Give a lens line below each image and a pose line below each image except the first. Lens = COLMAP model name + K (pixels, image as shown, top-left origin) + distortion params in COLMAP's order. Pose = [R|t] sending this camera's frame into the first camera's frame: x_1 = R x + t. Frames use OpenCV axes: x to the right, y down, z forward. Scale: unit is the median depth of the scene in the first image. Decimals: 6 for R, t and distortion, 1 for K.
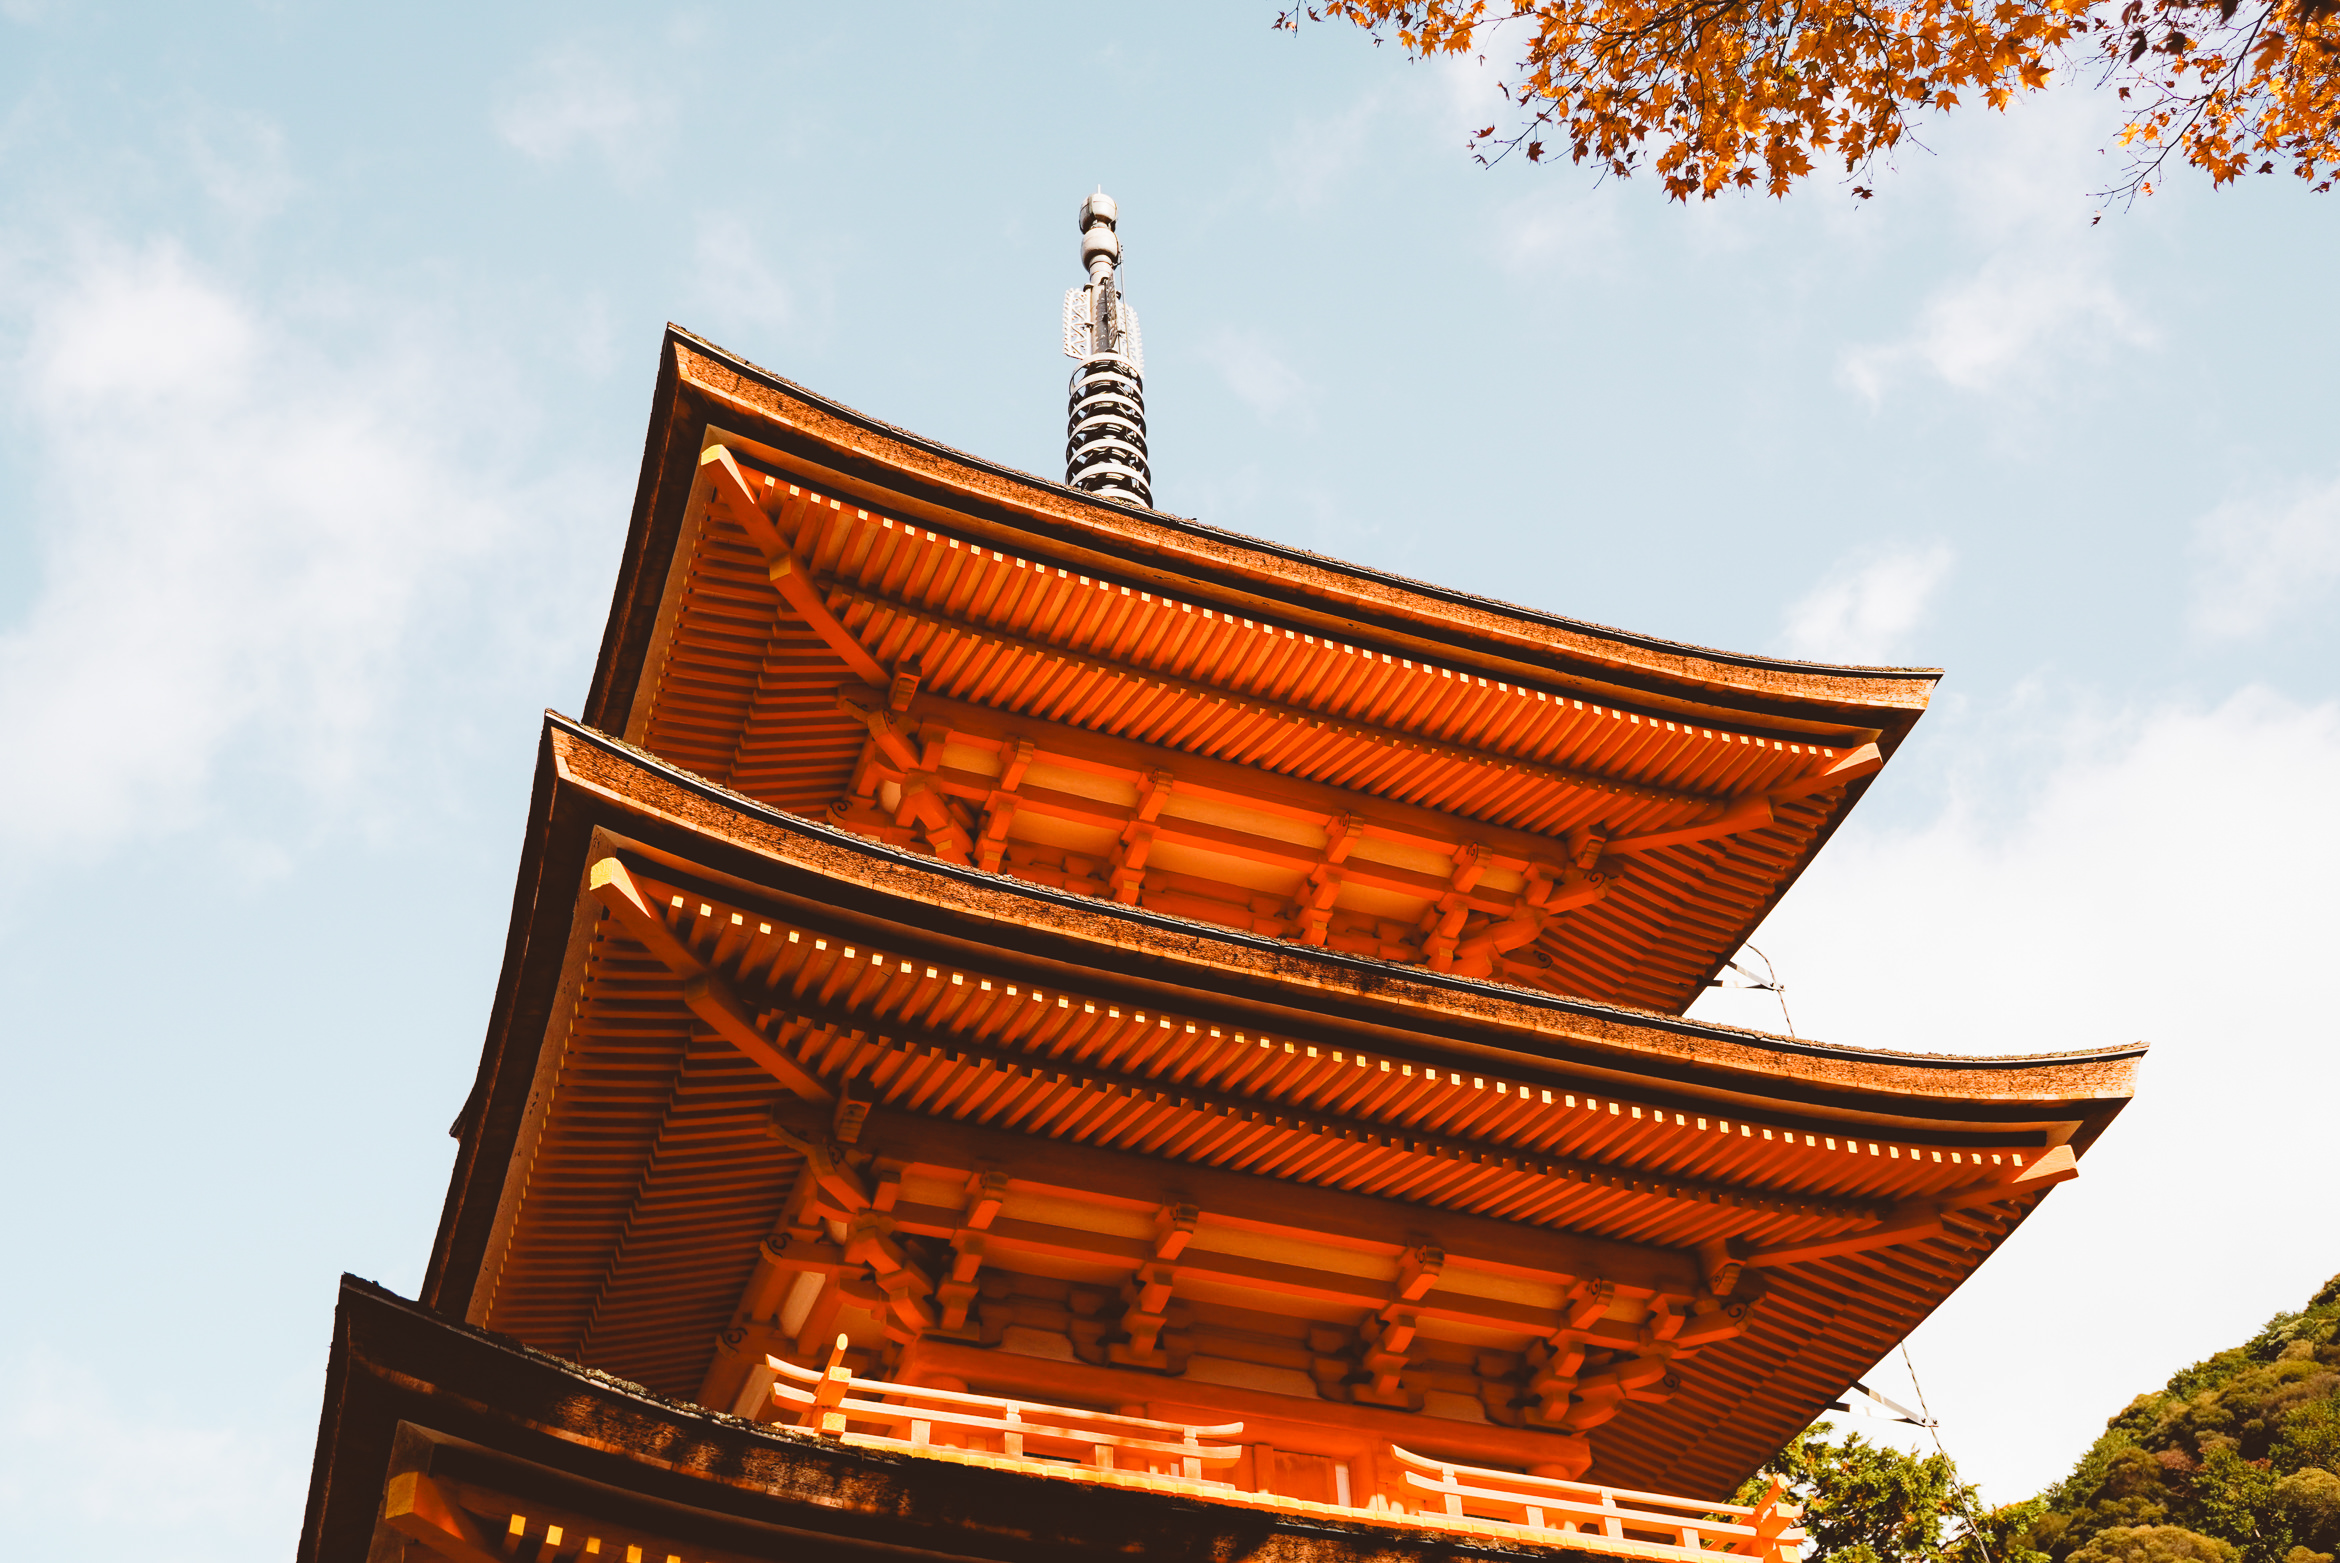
lens RADIAL K [[2363.5, 0, 1170.0], [0, 2363.5, 781.5], [0, 0, 1]] dist [0.009592, 0.132451]
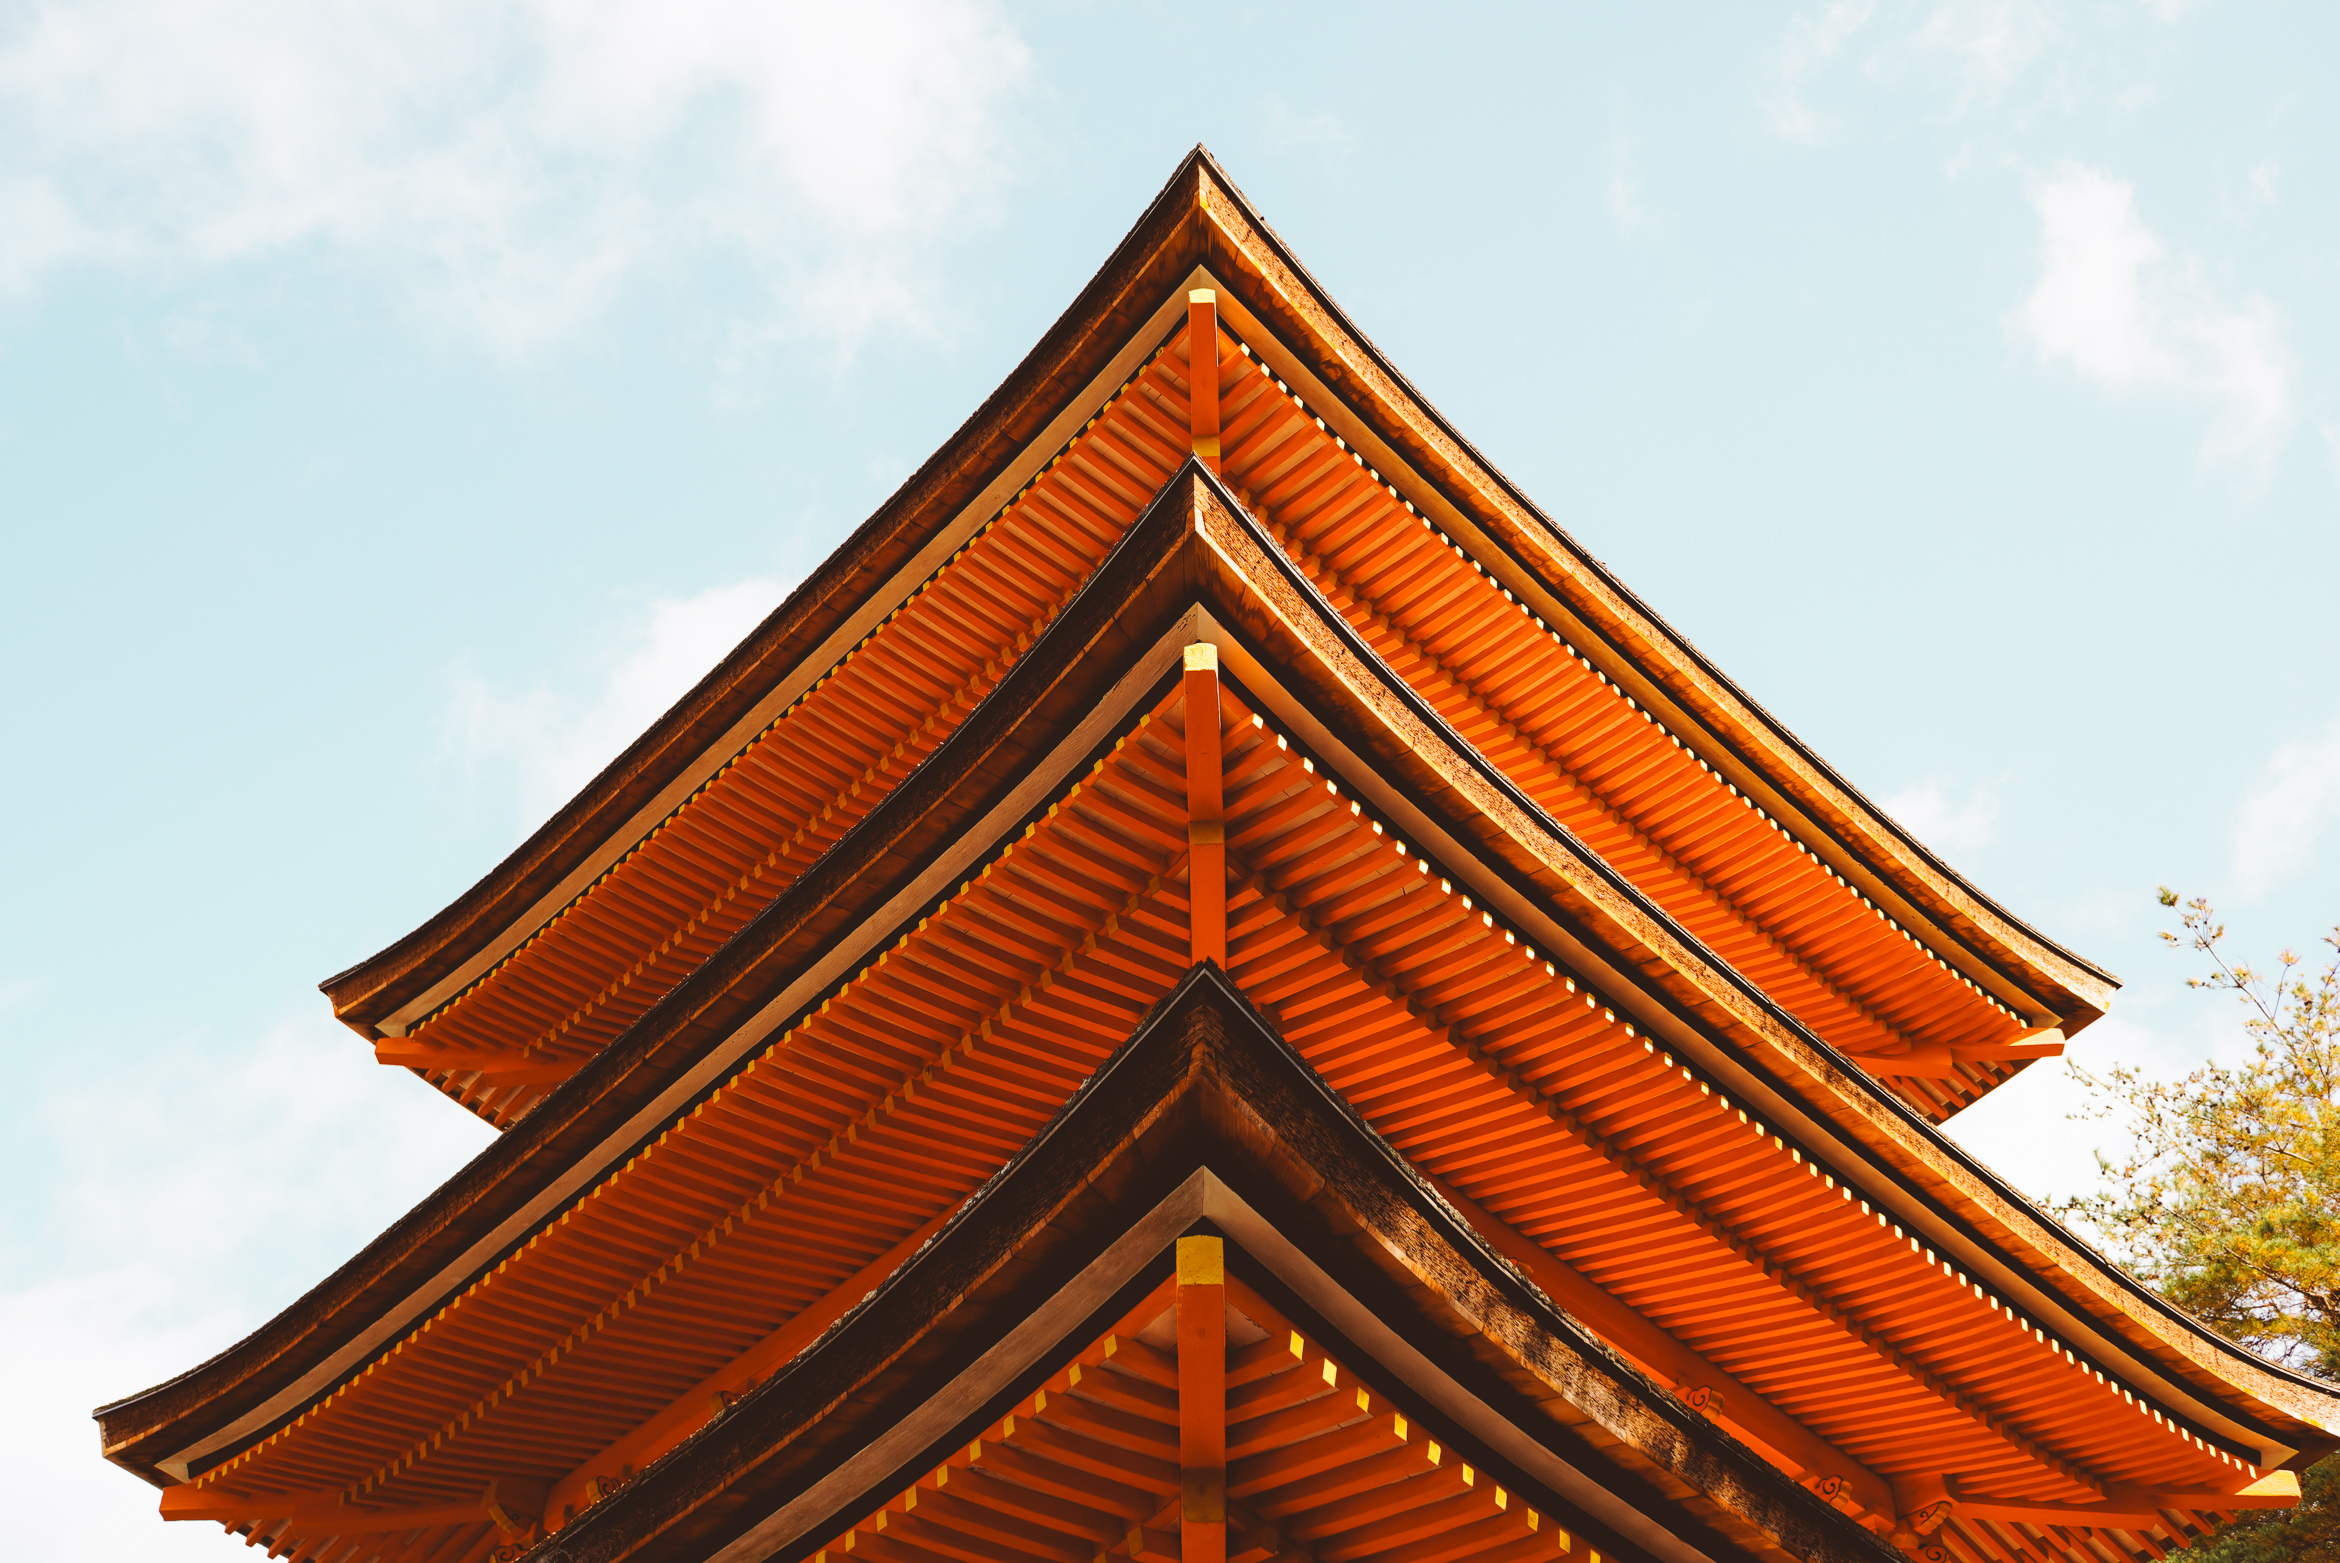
lens RADIAL K [[2363.5, 0, 1170.0], [0, 2363.5, 781.5], [0, 0, 1]] dist [0.009592, 0.132451]
pose [[0.909785, 0.330349, 0.251319, -0.371432], [-0.295374, 0.940642, -0.167170, 0.185760], [-0.291626, 0.077856, 0.953359, 0.179230]]
